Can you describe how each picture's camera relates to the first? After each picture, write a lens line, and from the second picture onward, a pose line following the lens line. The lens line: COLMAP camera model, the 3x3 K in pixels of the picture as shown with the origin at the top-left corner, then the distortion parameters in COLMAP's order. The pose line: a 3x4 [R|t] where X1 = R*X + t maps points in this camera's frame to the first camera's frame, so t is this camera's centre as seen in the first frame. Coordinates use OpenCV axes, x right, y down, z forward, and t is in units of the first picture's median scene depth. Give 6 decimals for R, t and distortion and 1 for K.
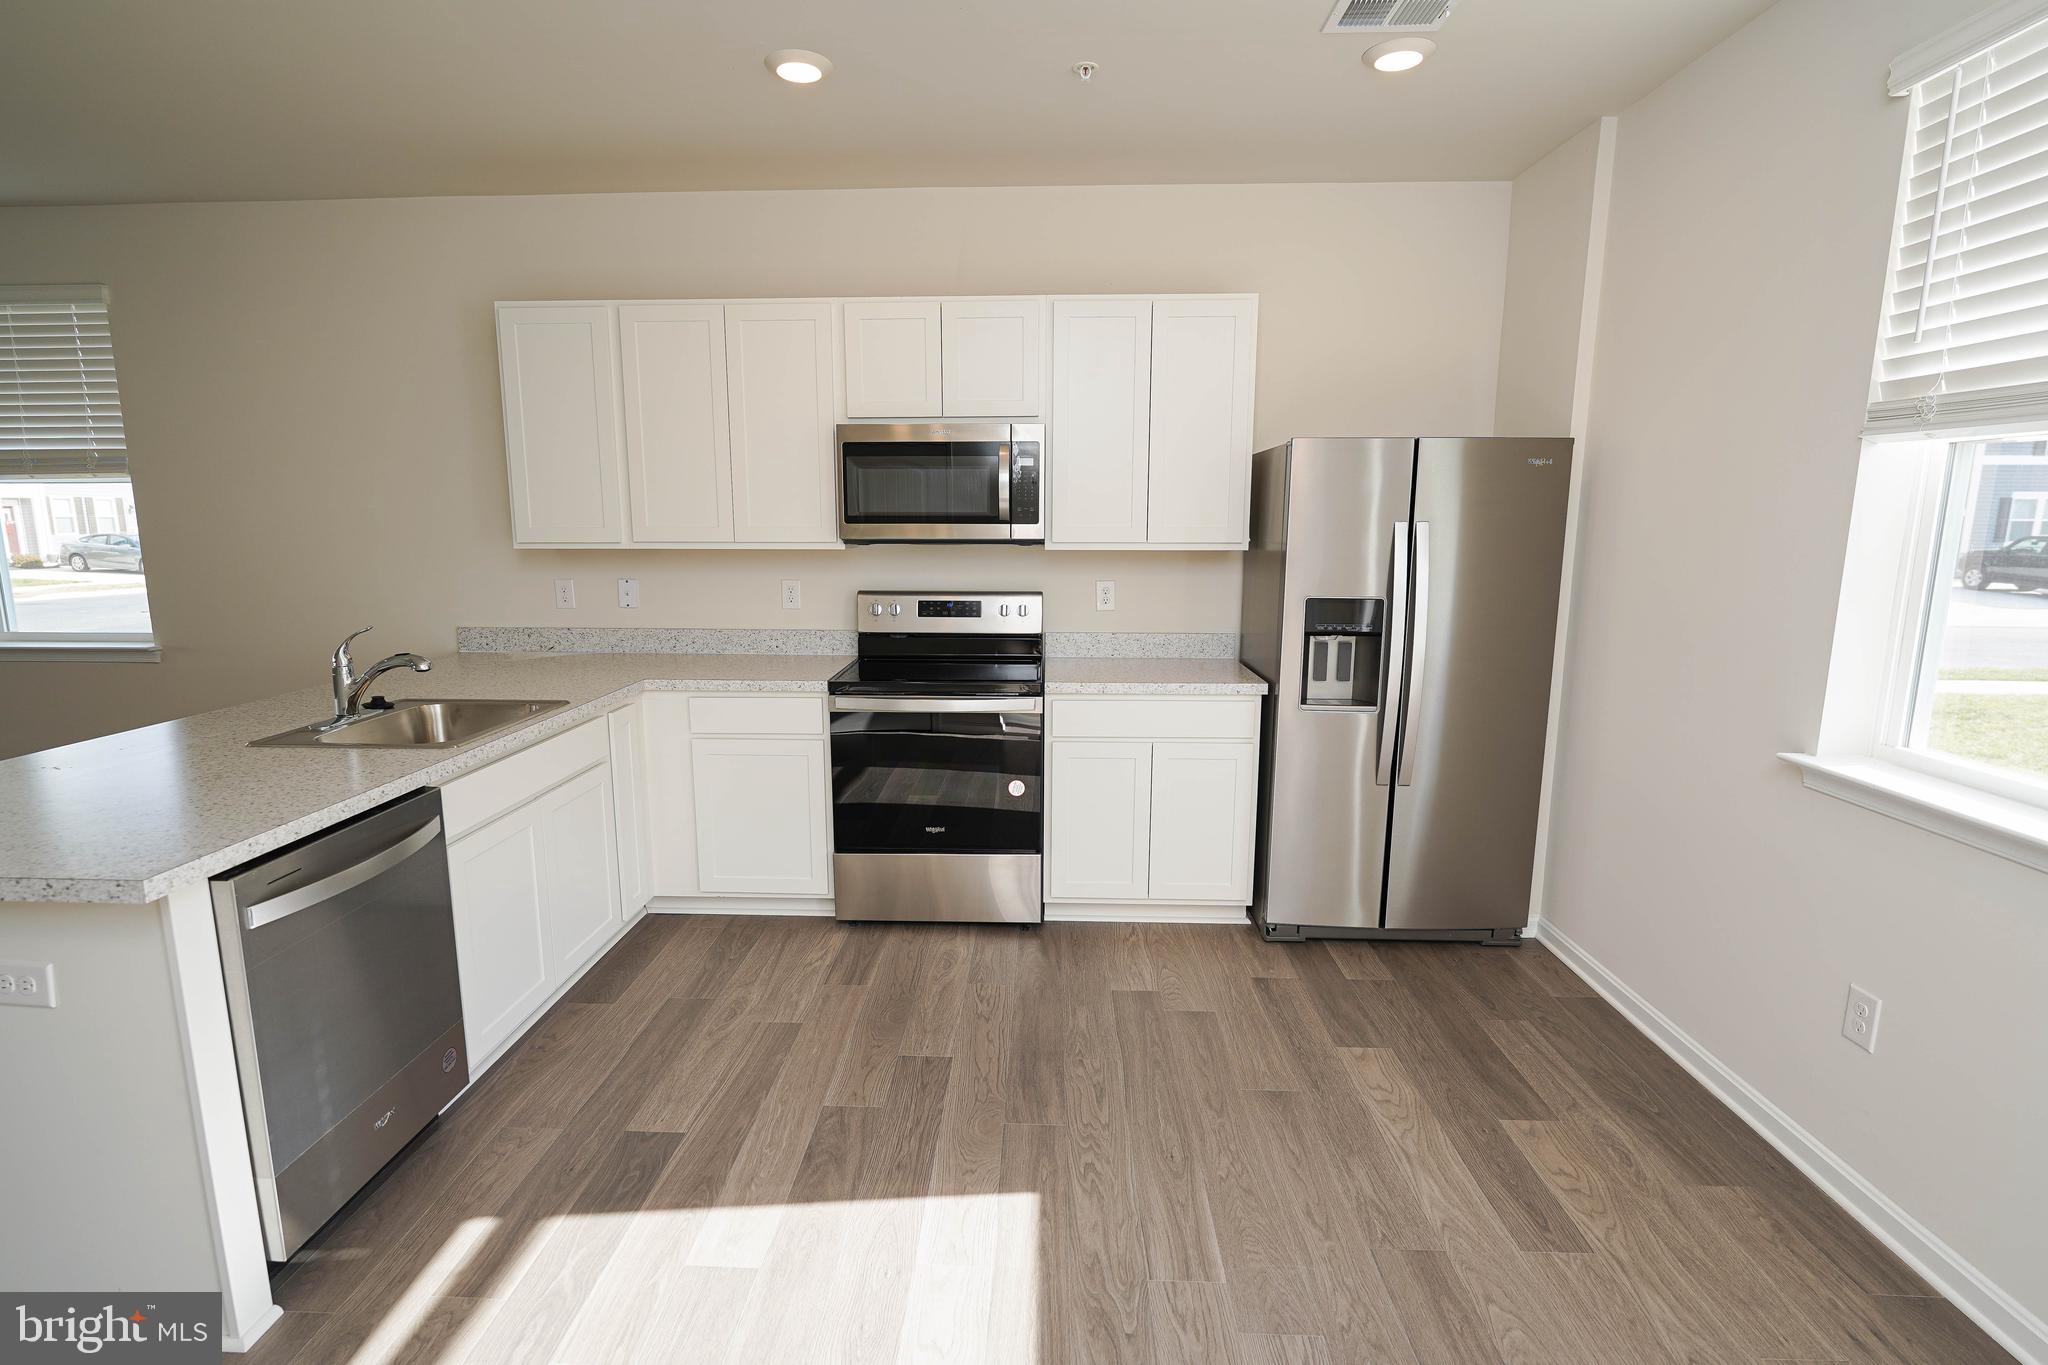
lens RADIAL K [[966.3, 0, 1019.1], [0, 966.3, 702.2], [0, 0, 1]] dist [-0.013603, 0.001060]
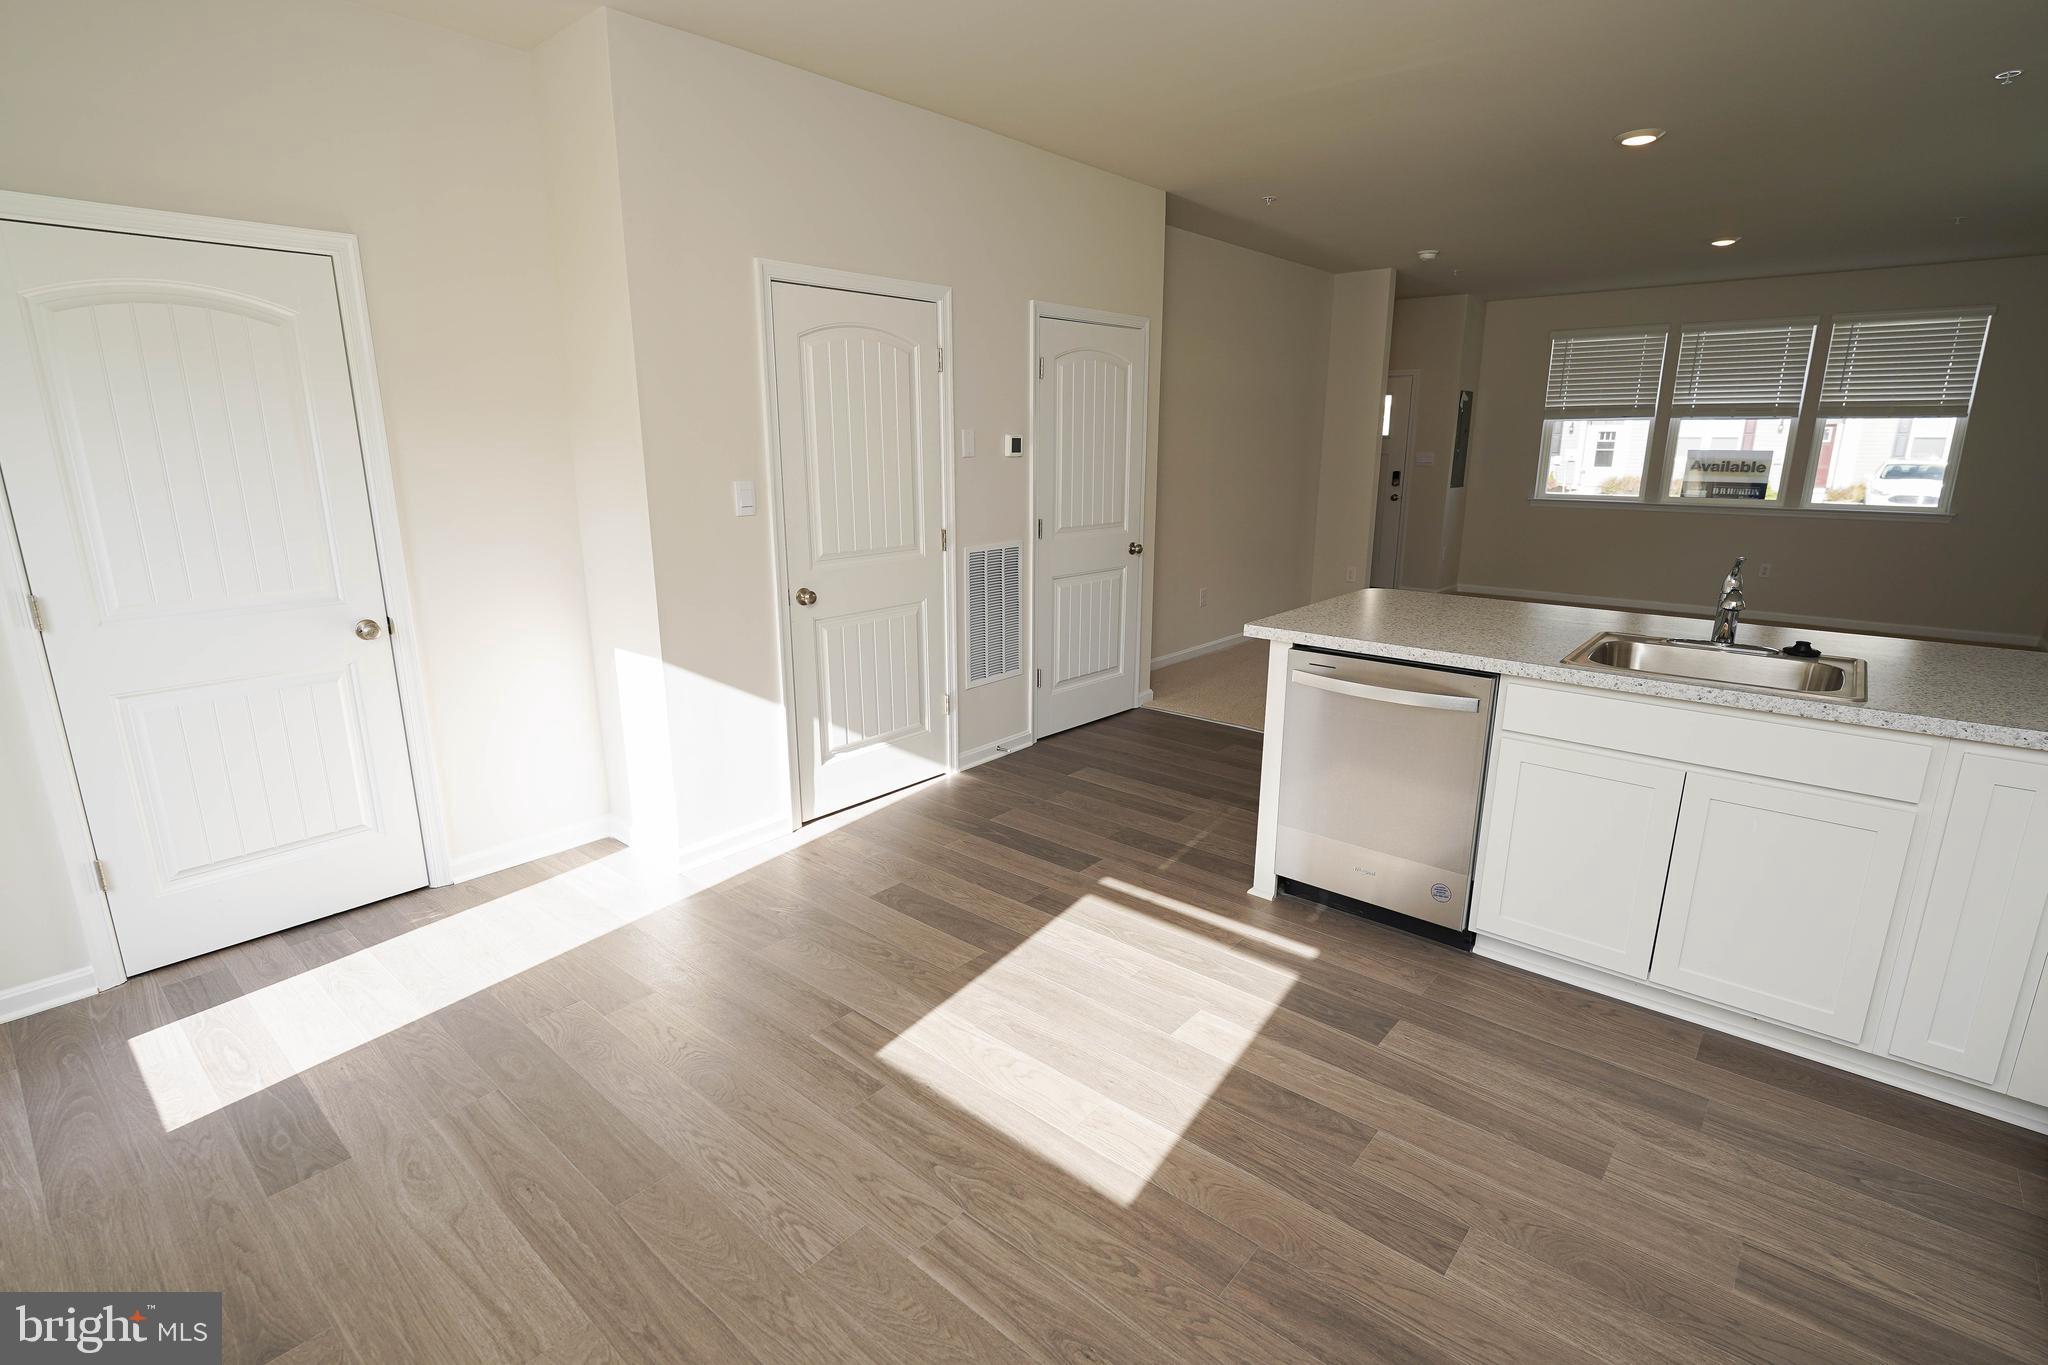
lens RADIAL K [[966.3, 0, 1015.9], [0, 966.3, 720.7], [0, 0, 1]] dist [-0.013603, 0.001060]
pose [[-0.633180, 0.218990, -0.742379, 0.534997], [-0.142952, 0.909553, 0.390228, -0.200481], [0.760689, 0.353209, -0.544606, 1.016995]]
